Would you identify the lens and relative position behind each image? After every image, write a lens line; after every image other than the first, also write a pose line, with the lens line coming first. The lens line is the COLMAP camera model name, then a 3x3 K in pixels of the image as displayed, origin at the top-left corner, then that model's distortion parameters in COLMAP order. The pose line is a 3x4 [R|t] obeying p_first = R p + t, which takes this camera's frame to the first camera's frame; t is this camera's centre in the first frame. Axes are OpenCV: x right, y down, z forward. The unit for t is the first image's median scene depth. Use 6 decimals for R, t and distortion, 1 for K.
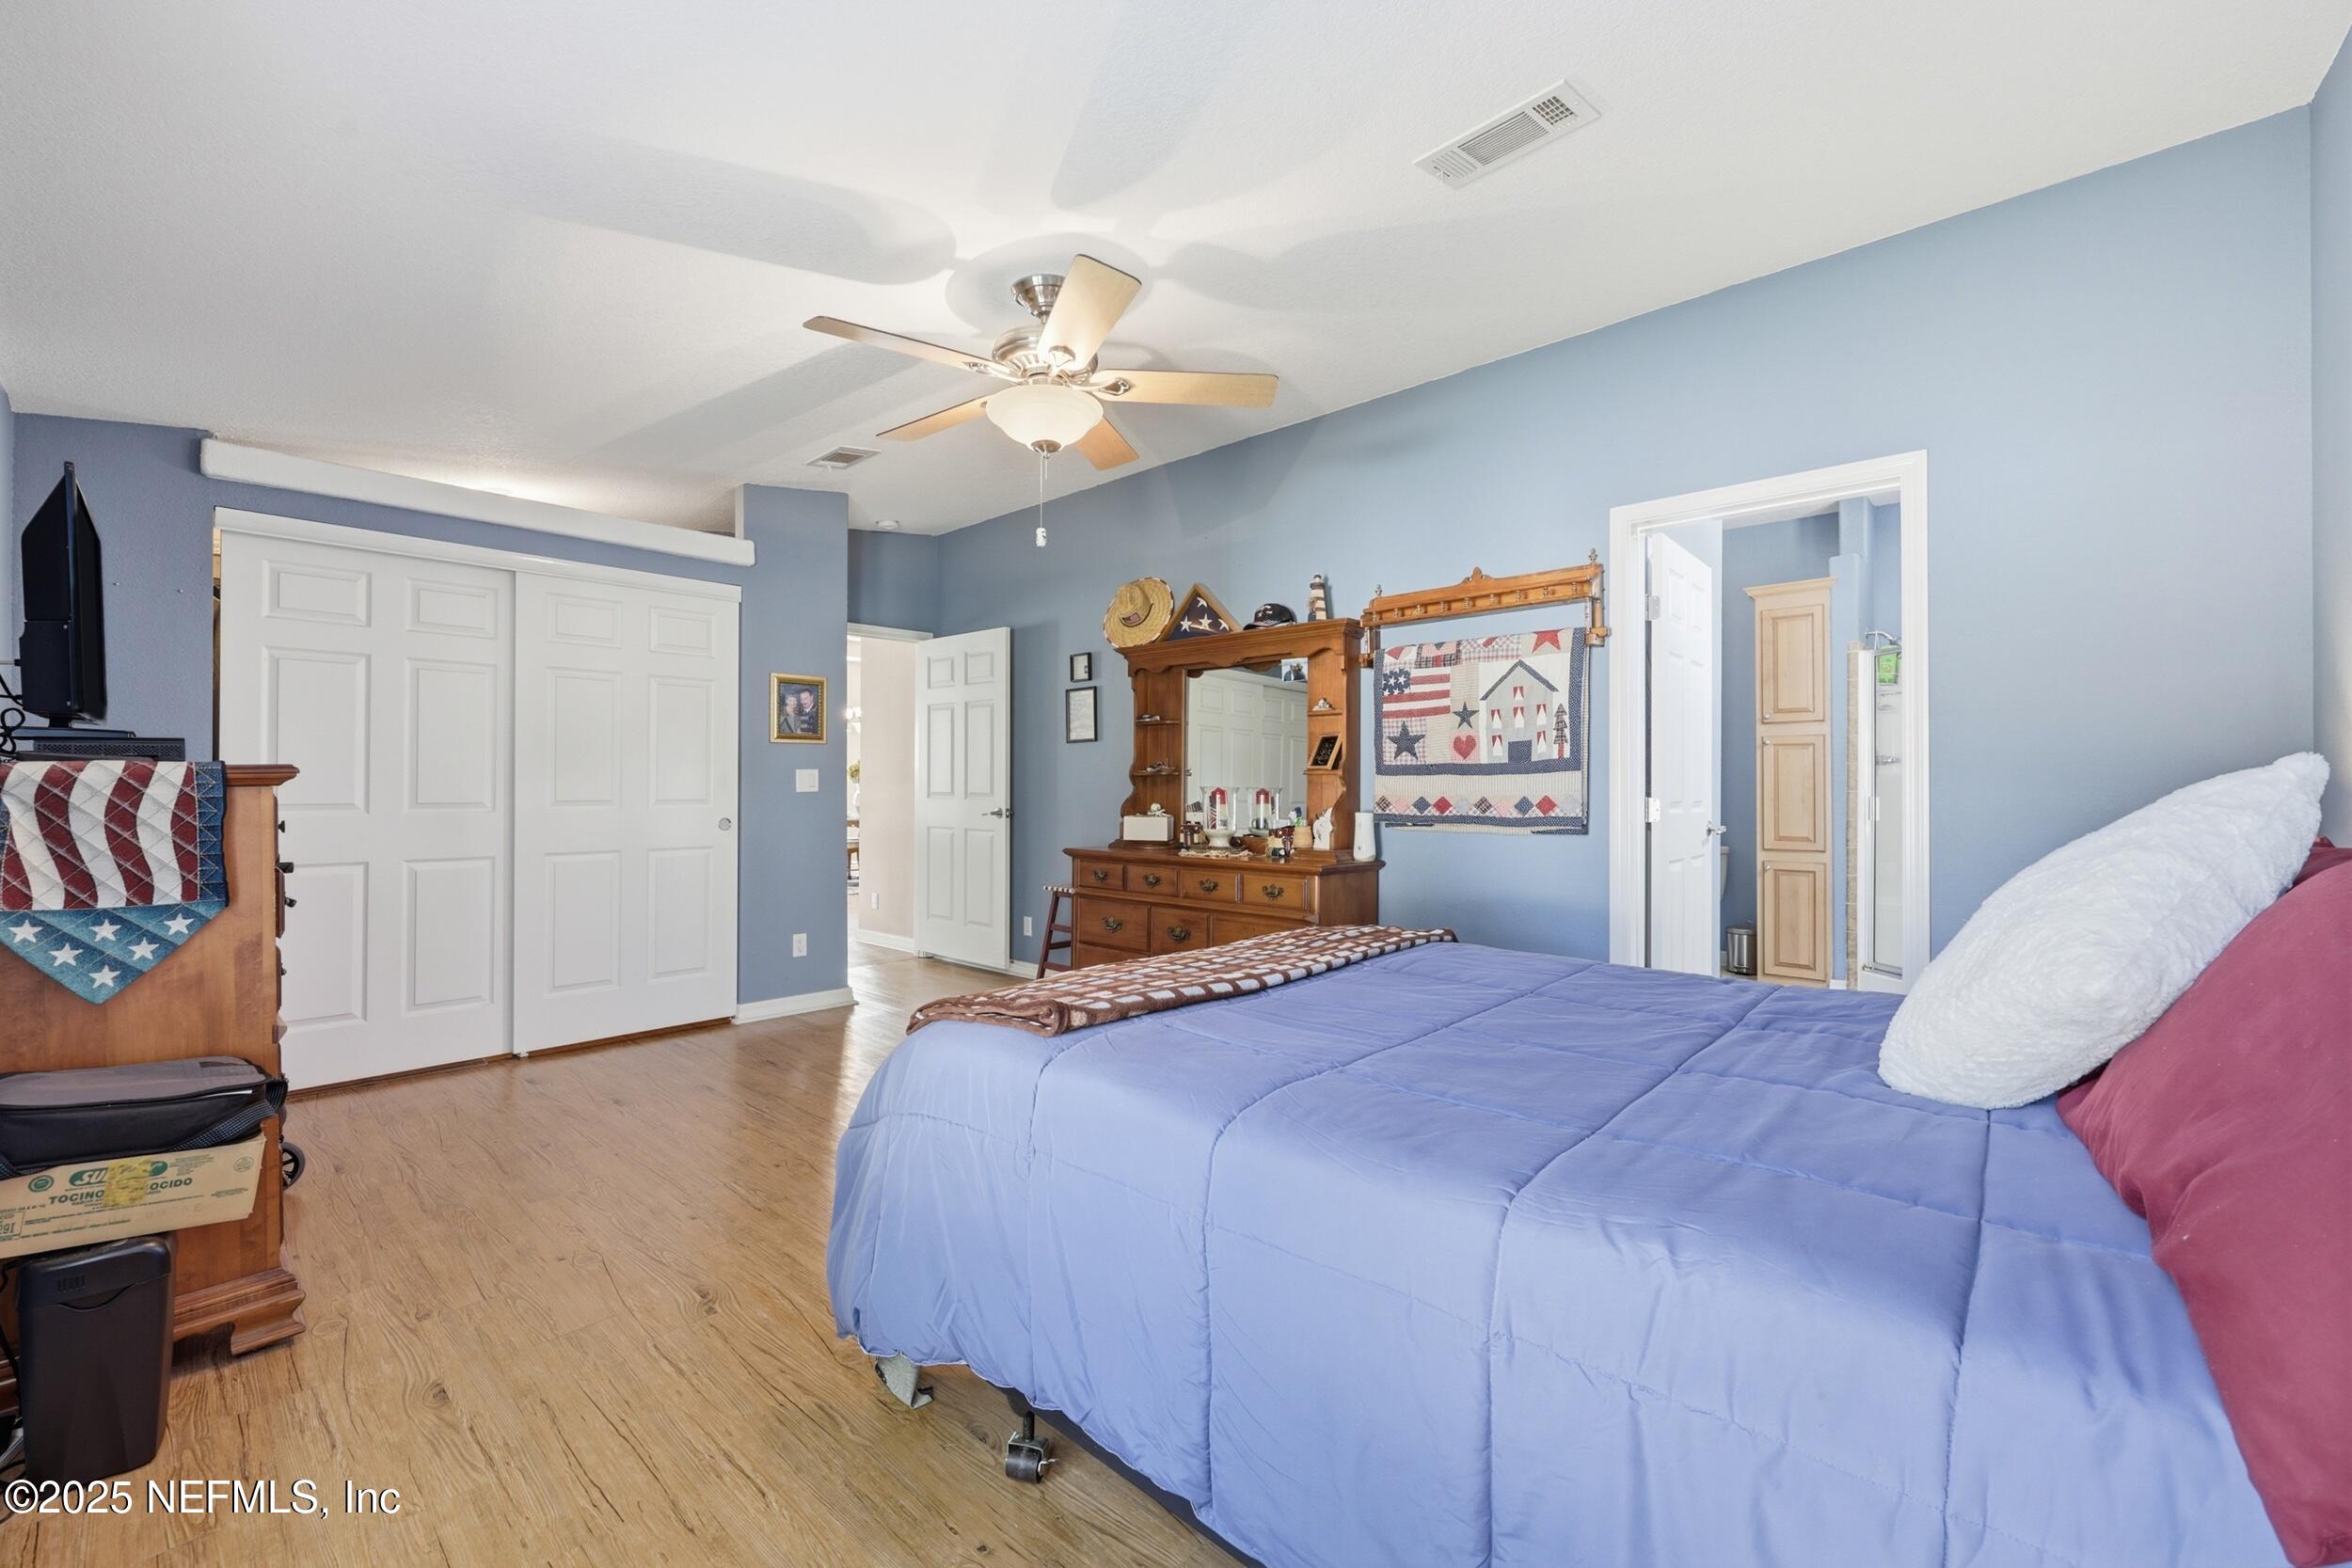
lens RADIAL K [[958.7, 0, 1167.6], [0, 958.7, 790.0], [0, 0, 1]] dist [0.002964, -0.000385]
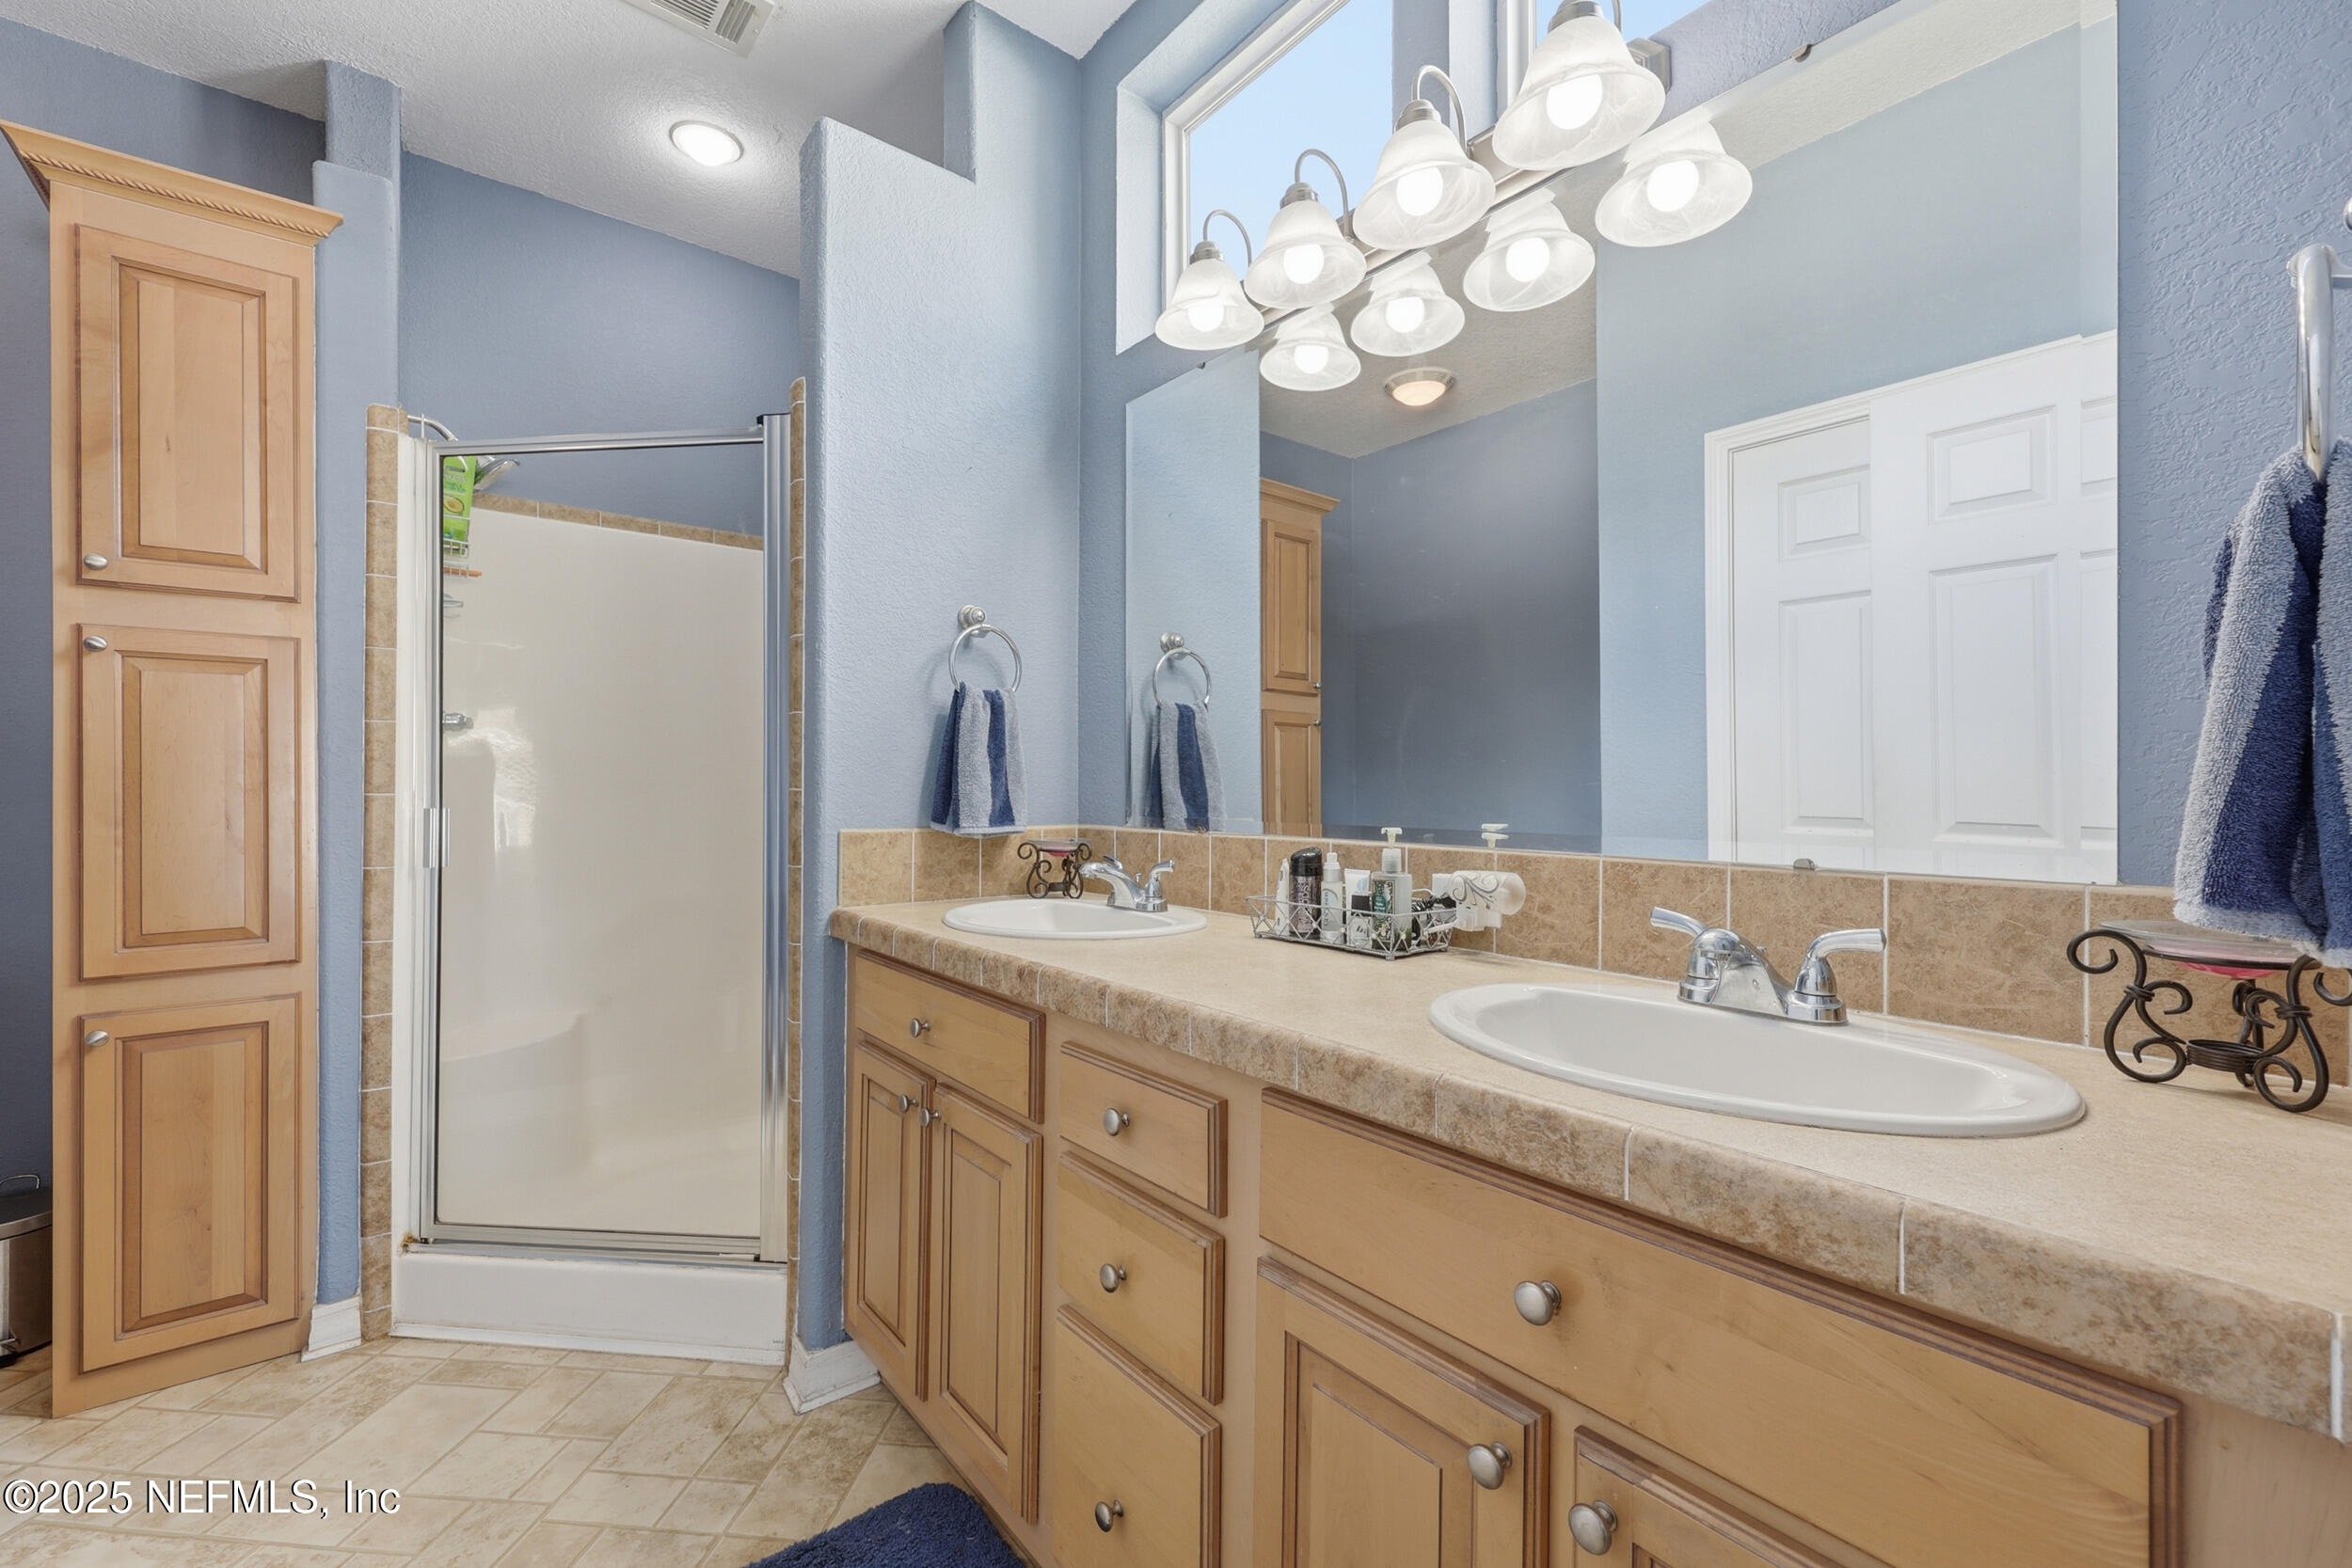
lens RADIAL K [[958.7, 0, 1165.8], [0, 958.7, 794.0], [0, 0, 1]] dist [0.002964, -0.000385]
pose [[0.157789, 0.002273, 0.987470, 0.375672], [-0.003963, 0.999991, -0.001669, 0.000400], [-0.987465, -0.003650, 0.157796, 0.616142]]
